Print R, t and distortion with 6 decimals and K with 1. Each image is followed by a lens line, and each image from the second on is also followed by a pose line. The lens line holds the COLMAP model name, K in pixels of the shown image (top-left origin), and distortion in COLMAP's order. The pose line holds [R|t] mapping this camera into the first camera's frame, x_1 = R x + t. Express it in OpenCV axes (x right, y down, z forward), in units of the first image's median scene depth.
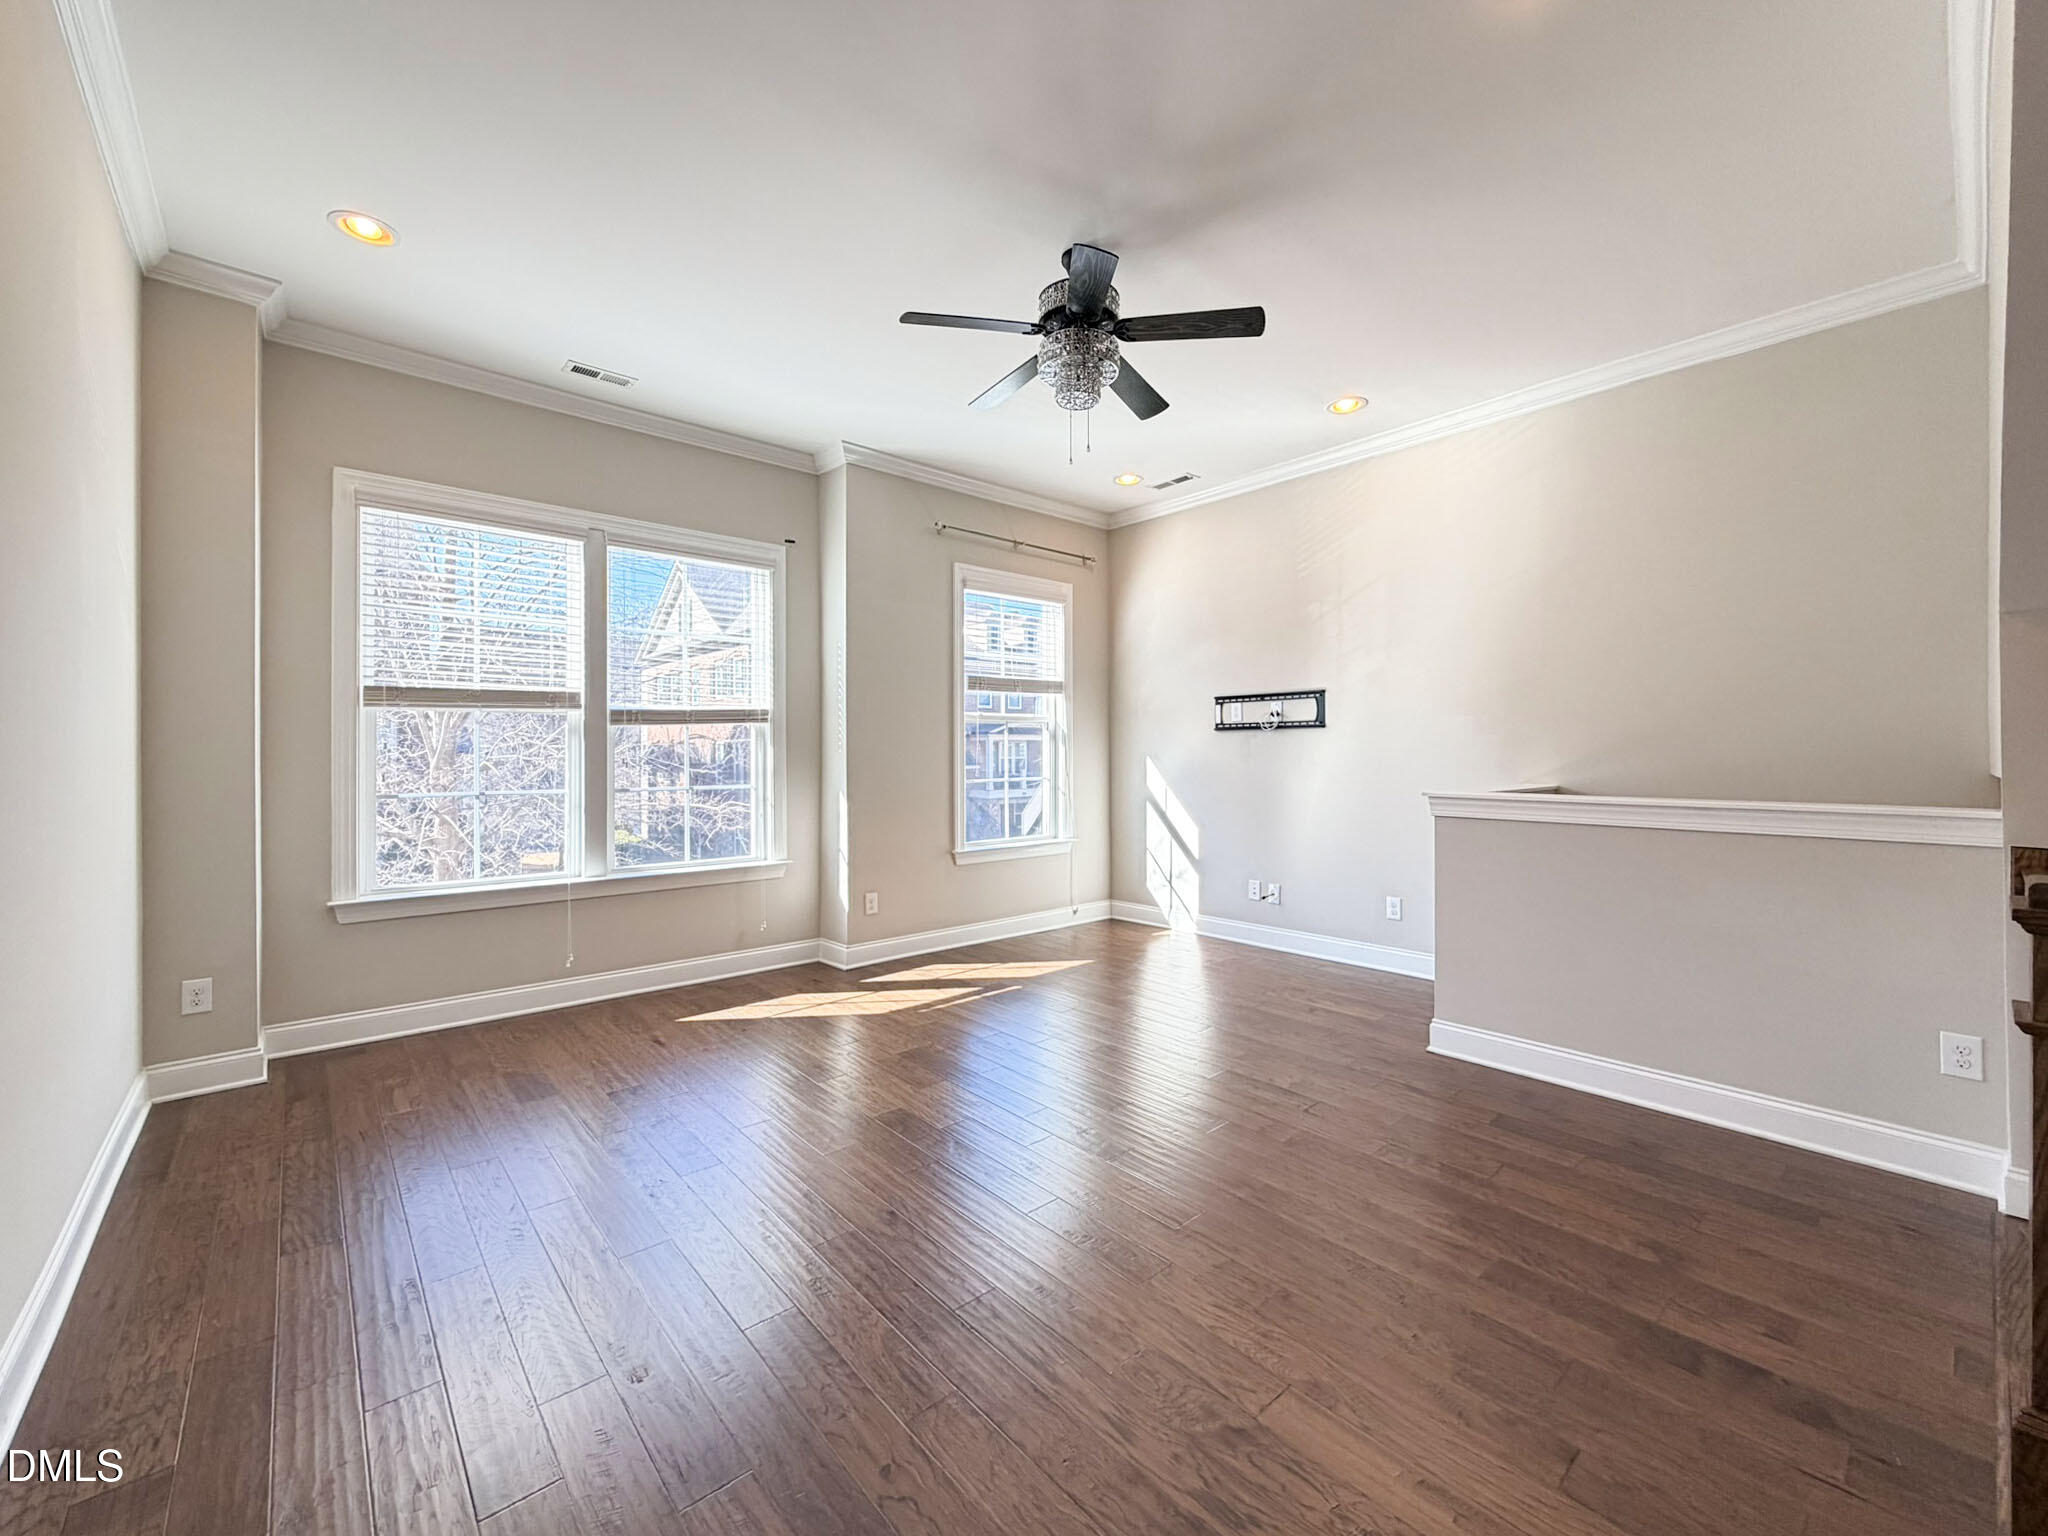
lens RADIAL K [[827.3, 0, 1024.0], [0, 827.3, 768.0], [0, 0, 1]] dist [0.000281, 0.000019]
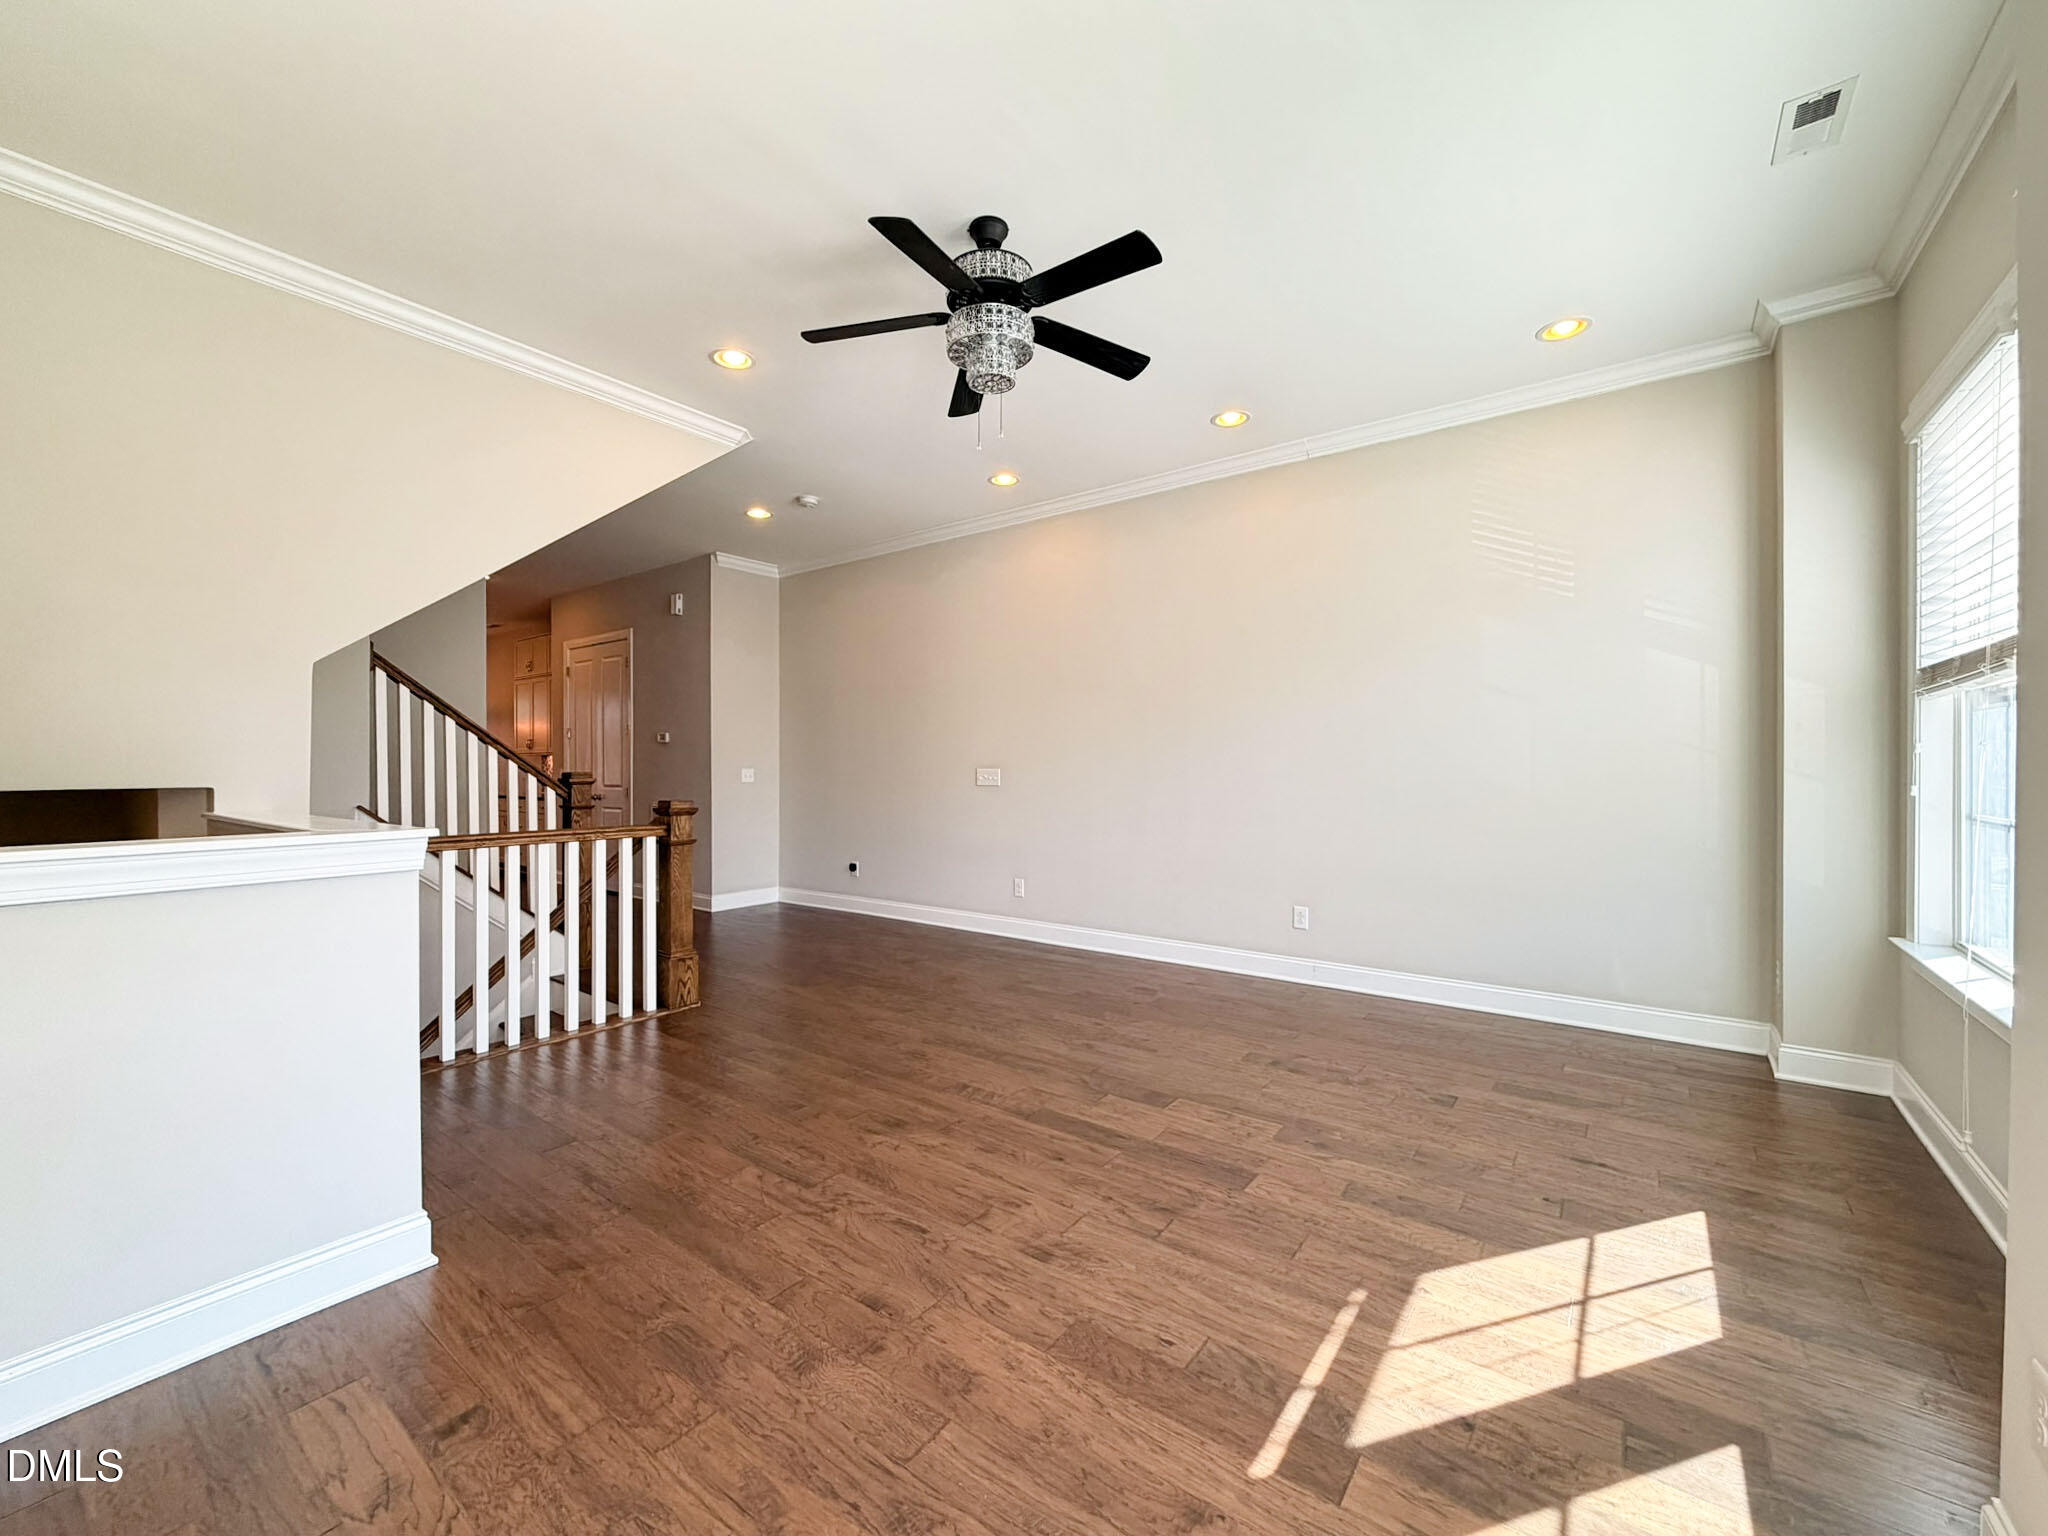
lens RADIAL K [[827.3, 0, 1024.0], [0, 827.3, 768.0], [0, 0, 1]] dist [0.000281, 0.000019]
pose [[-0.980004, 0.006613, -0.198868, 0.270609], [0.002872, 0.999814, 0.019096, -0.037768], [0.198957, 0.018143, -0.979840, 2.385211]]
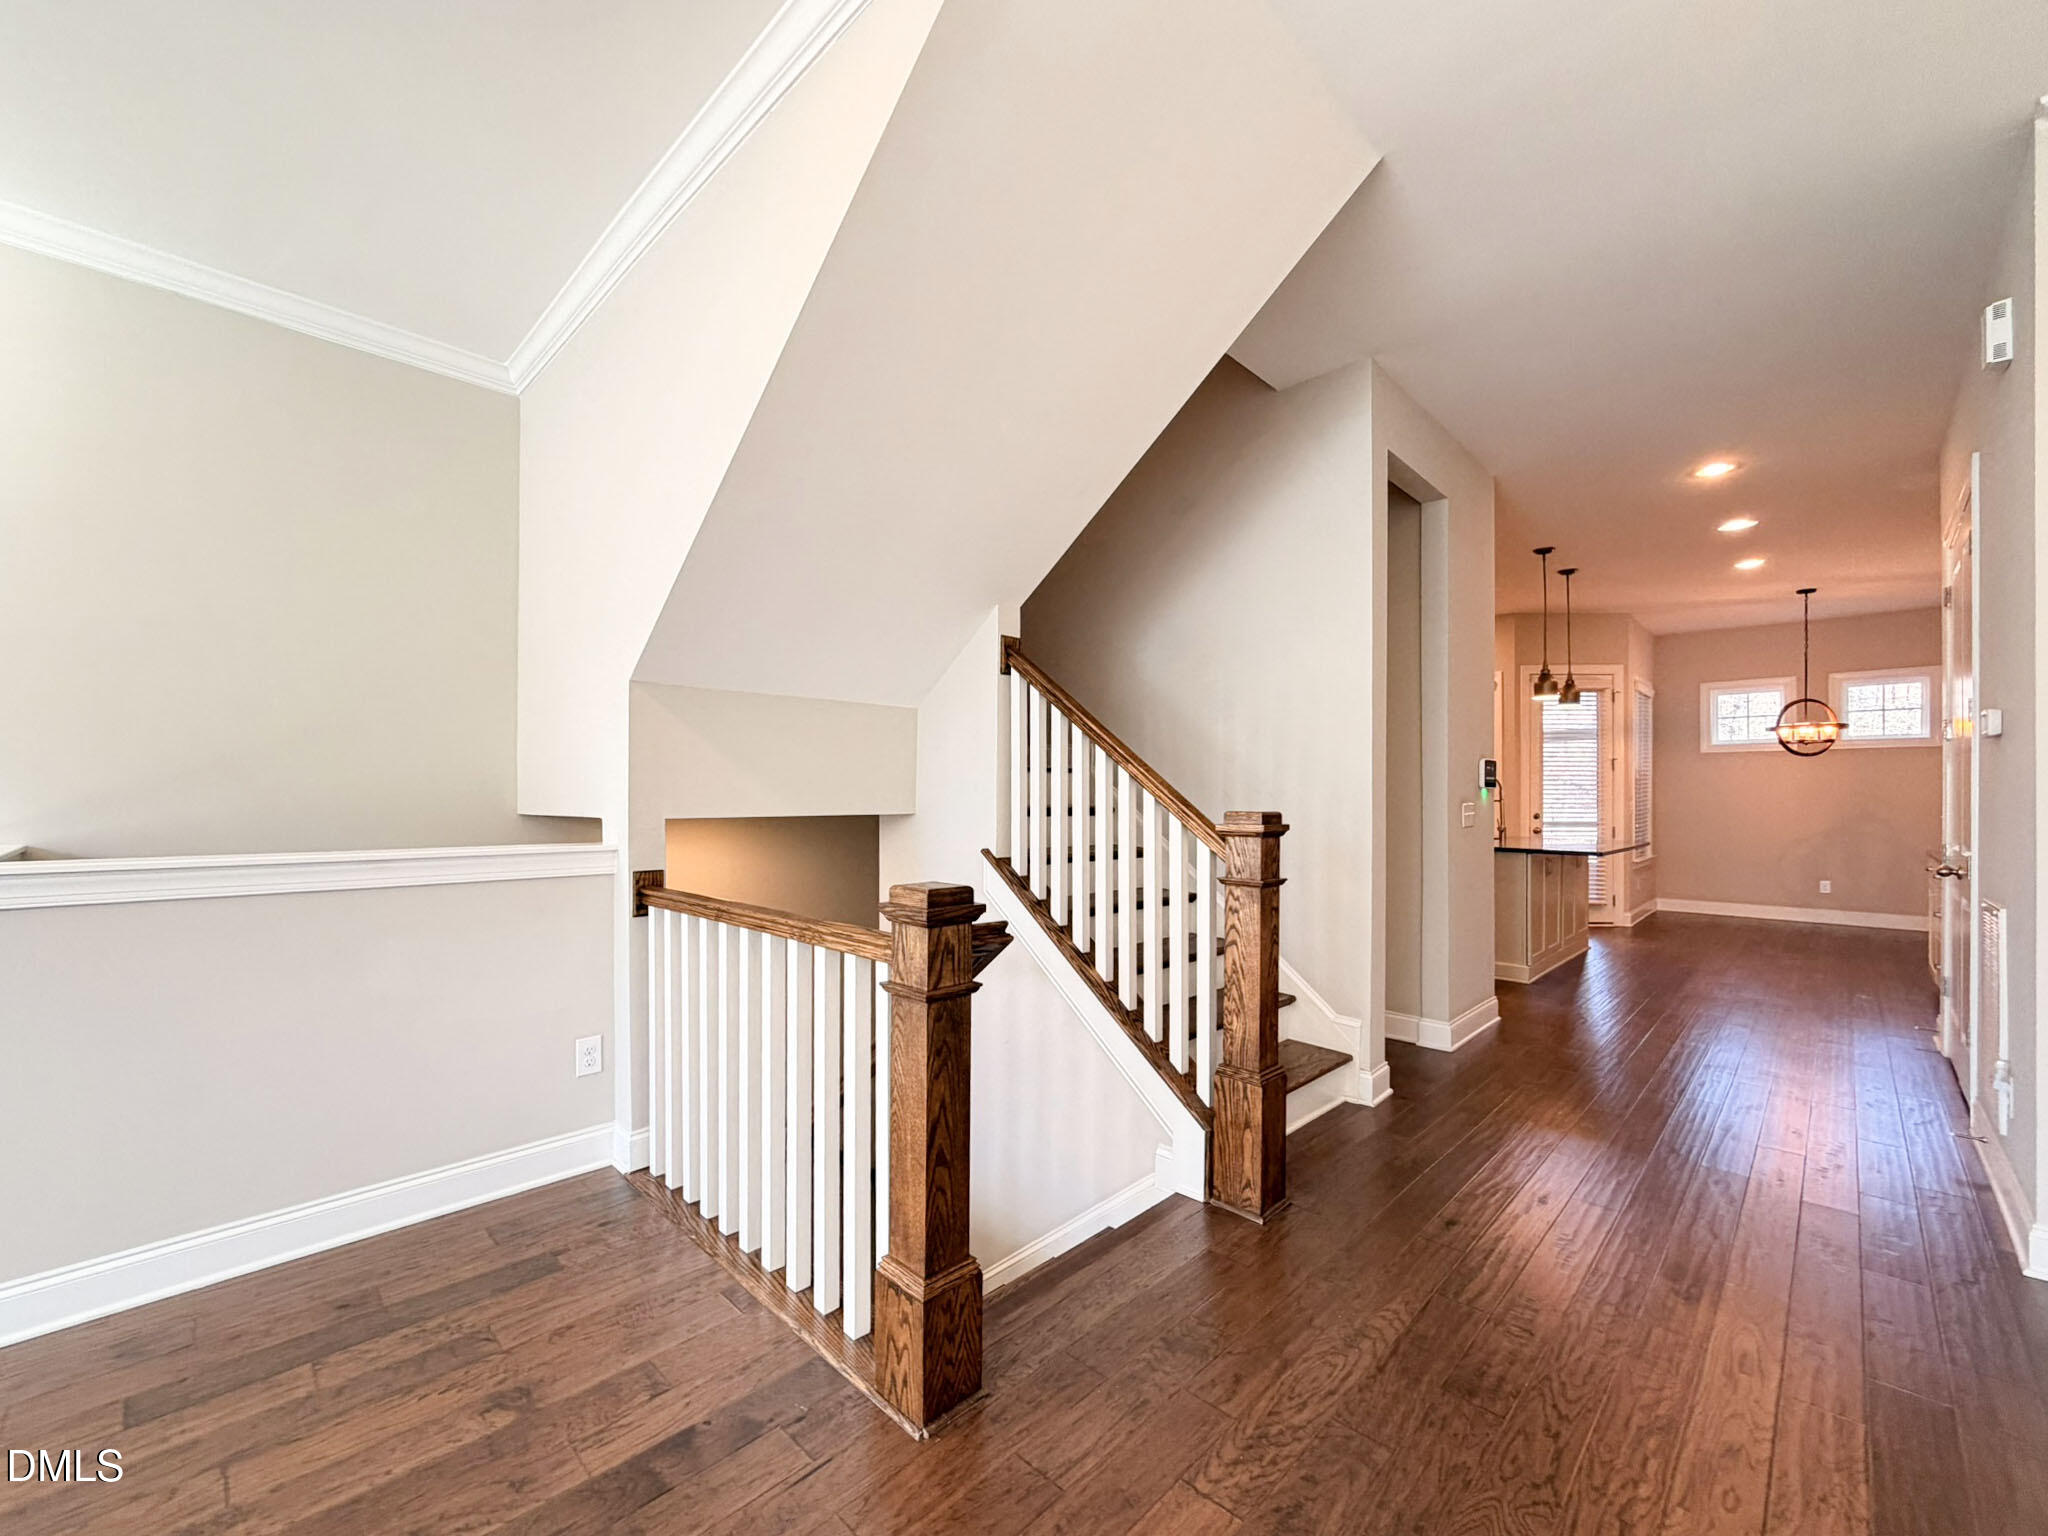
lens RADIAL K [[839.1, 0, 975.2], [0, 839.1, 793.4], [0, 0, 1]] dist [0.014112, -0.000233]
pose [[-0.049894, 0.008615, 0.998717, -0.086950], [0.013596, 0.999876, -0.007946, -0.008539], [-0.998662, 0.013182, -0.050005, 0.466782]]
